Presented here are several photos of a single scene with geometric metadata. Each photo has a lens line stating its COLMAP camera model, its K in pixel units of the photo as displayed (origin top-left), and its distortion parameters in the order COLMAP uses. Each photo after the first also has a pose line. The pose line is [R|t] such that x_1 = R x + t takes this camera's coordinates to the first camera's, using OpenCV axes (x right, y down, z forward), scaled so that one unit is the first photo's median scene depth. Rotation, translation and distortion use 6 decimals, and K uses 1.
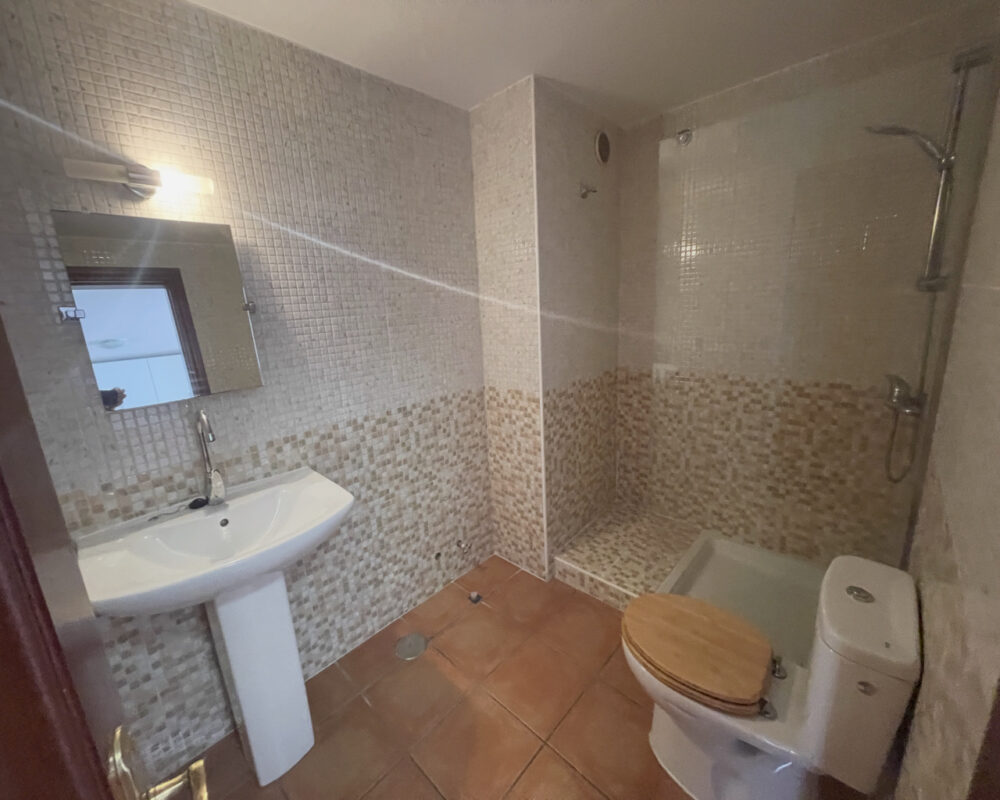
lens RADIAL K [[404.7, 0, 495.0], [0, 404.7, 396.5], [0, 0, 1]] dist [-0.002864, 0.000082]
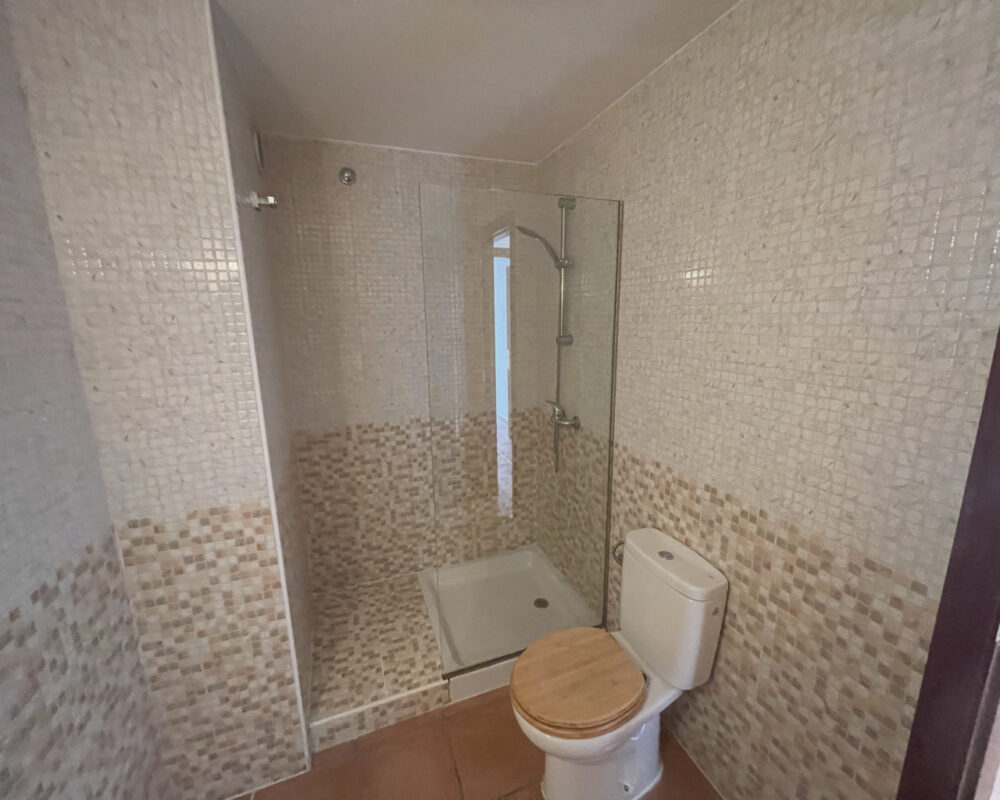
lens RADIAL K [[404.7, 0, 495.0], [0, 404.7, 396.5], [0, 0, 1]] dist [-0.002864, 0.000082]
pose [[0.423187, -0.128717, 0.896852, -0.264118], [0.199593, 0.978785, 0.046297, -0.114608], [-0.883785, 0.159413, 0.439900, 0.350904]]
